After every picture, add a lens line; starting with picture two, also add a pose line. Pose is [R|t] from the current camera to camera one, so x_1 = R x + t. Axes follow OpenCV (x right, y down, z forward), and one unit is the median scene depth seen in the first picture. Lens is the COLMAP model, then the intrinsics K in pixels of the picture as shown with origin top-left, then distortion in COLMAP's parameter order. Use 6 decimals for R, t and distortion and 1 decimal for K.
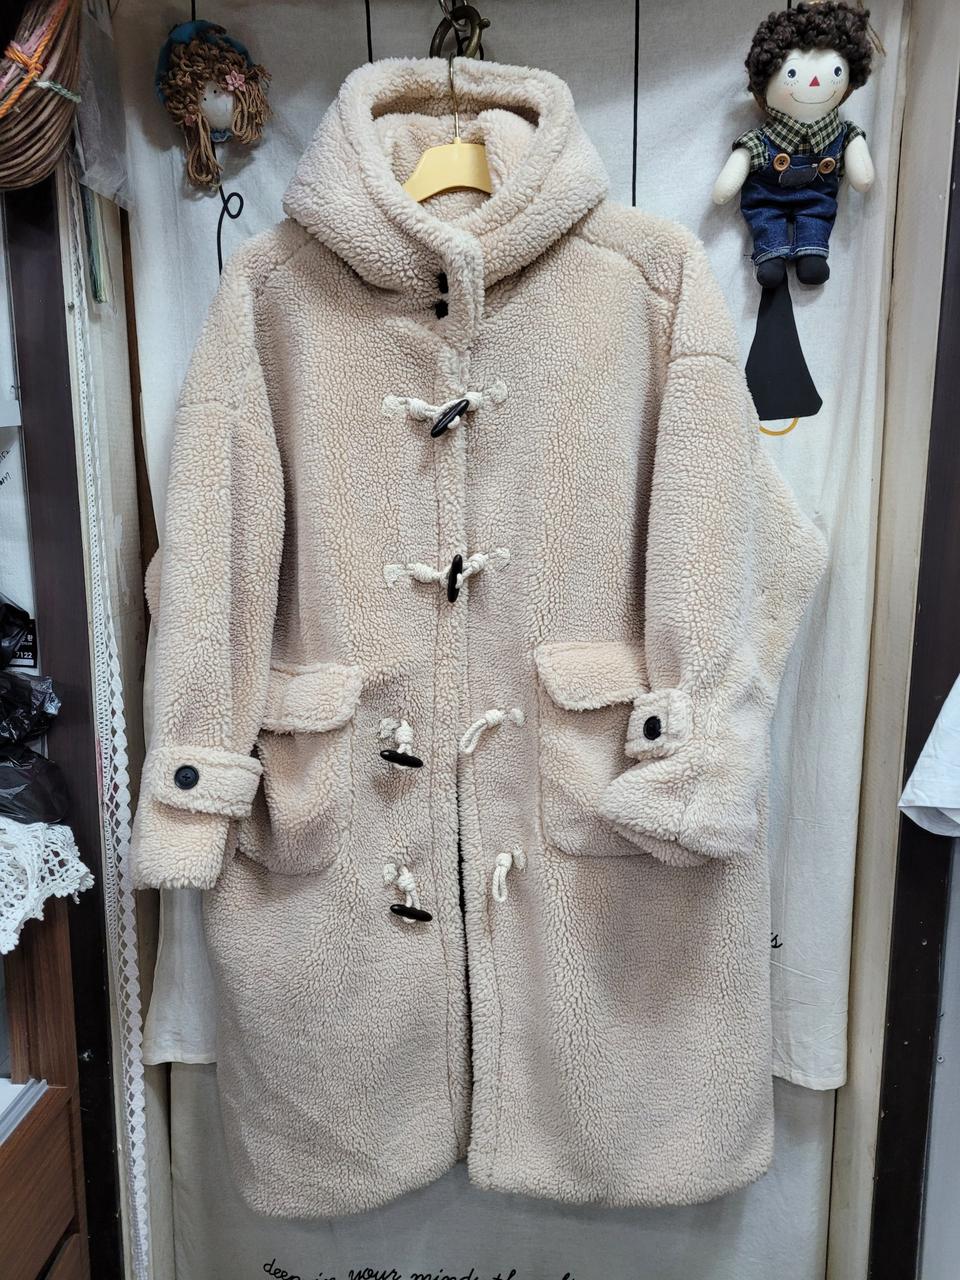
lens RADIAL K [[963.4, 0, 482.2], [0, 963.4, 660.1], [0, 0, 1]] dist [0.034354, -0.024102]
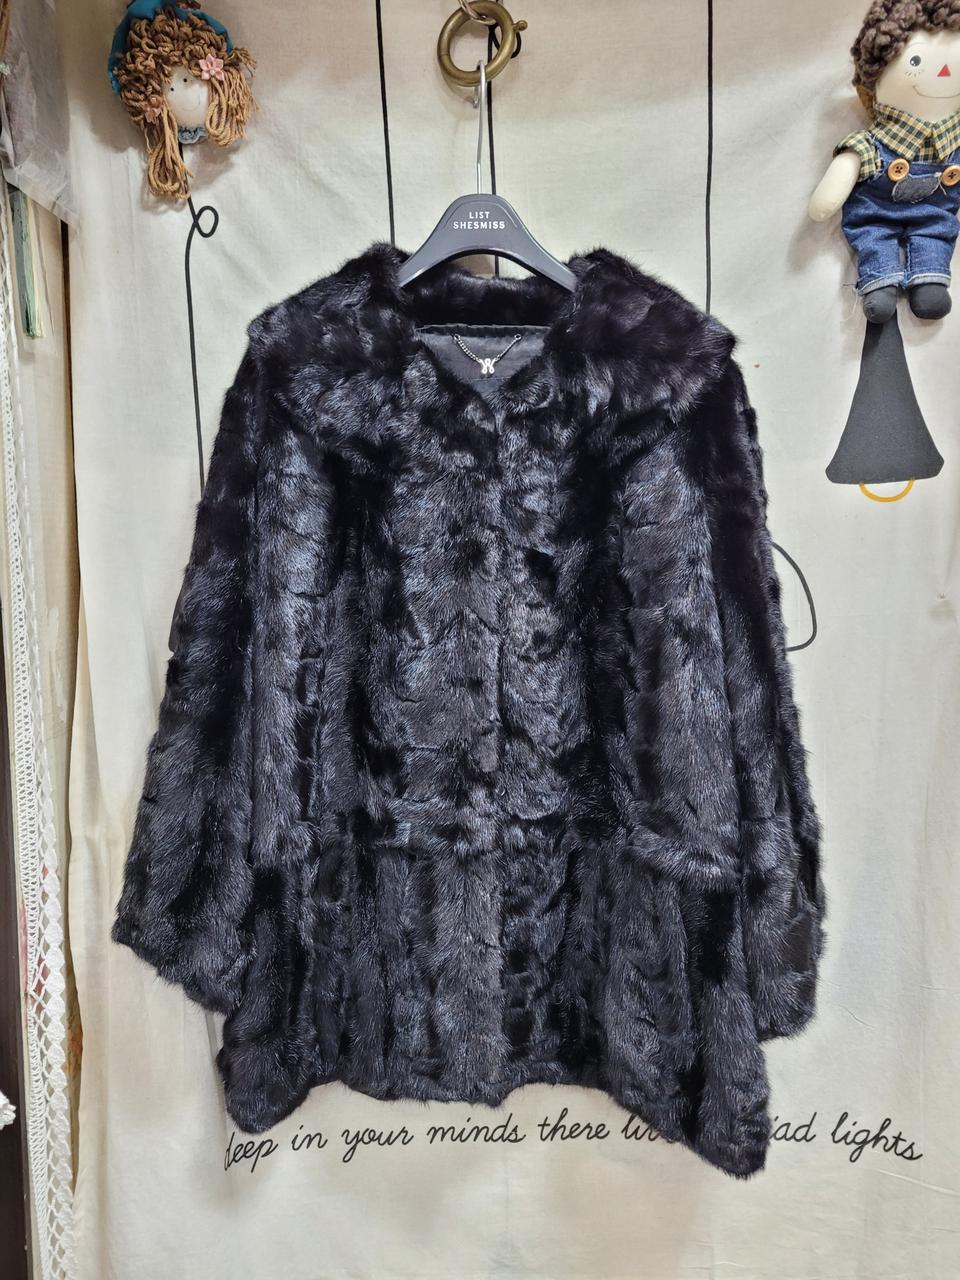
lens RADIAL K [[963.4, 0, 470.2], [0, 963.4, 643.7], [0, 0, 1]] dist [0.034354, -0.024102]
pose [[0.998714, -0.012247, 0.049205, -0.086819], [0.015488, 0.997698, -0.066026, -0.068672], [-0.048283, 0.066703, 0.996604, 0.227355]]
